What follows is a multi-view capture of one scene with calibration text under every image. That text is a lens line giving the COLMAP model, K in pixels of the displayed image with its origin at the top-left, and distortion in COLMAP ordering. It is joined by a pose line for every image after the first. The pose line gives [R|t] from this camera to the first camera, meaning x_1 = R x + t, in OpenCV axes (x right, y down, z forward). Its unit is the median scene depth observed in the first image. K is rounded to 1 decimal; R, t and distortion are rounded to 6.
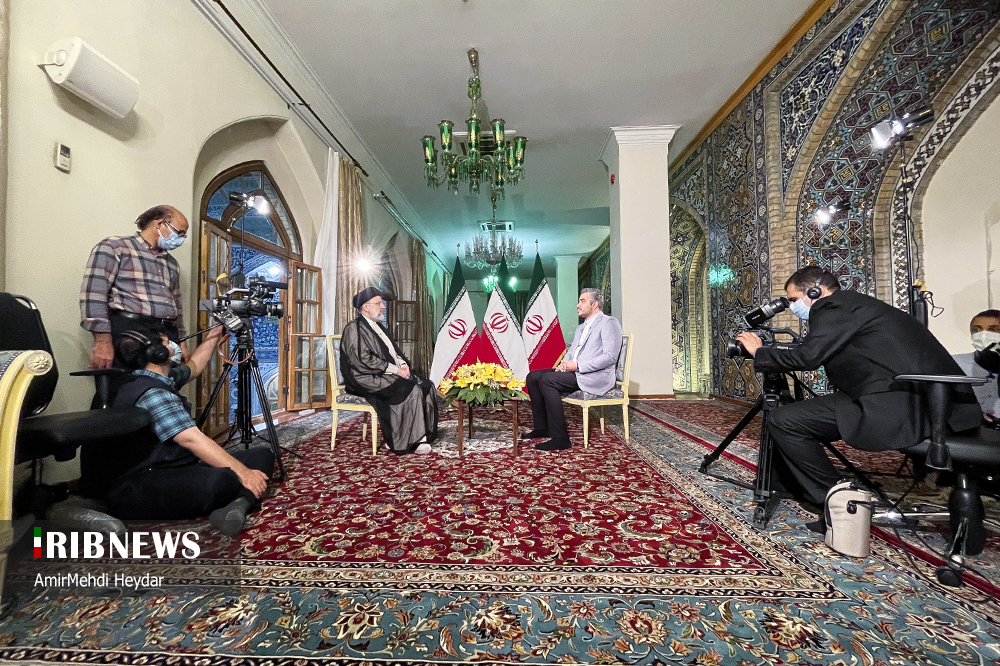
lens RADIAL K [[408.9, 0, 495.4], [0, 408.9, 341.5], [0, 0, 1]] dist [0.000077, -0.000872]
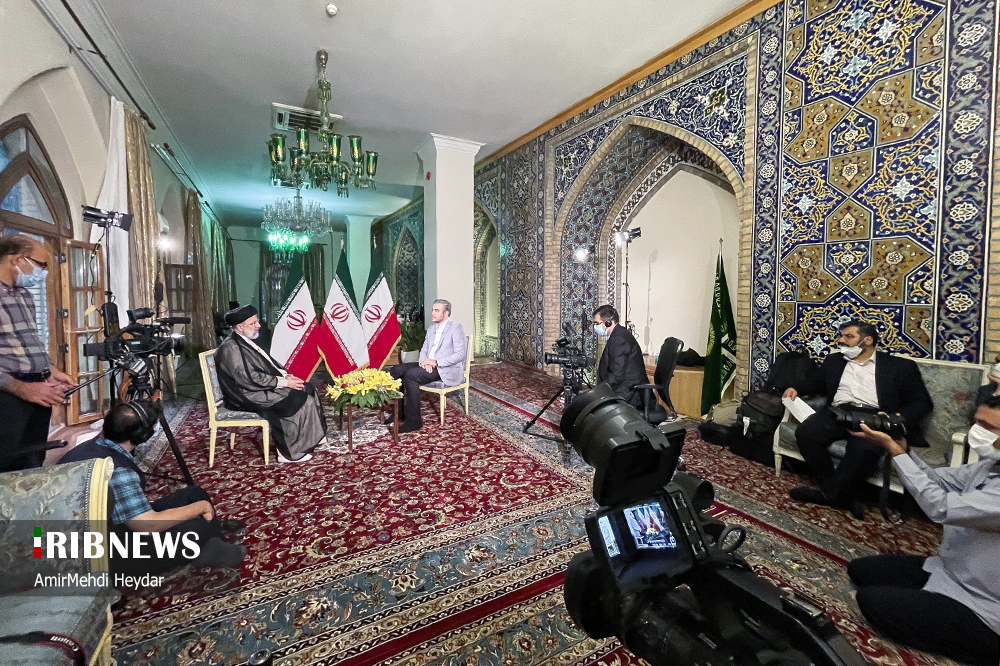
lens RADIAL K [[408.9, 0, 497.8], [0, 408.9, 327.1], [0, 0, 1]] dist [0.000077, -0.000872]
pose [[0.850137, -0.031292, 0.525631, -0.374081], [-0.020999, 0.995424, 0.093223, -0.216649], [-0.526143, -0.090290, 0.845589, -0.218771]]
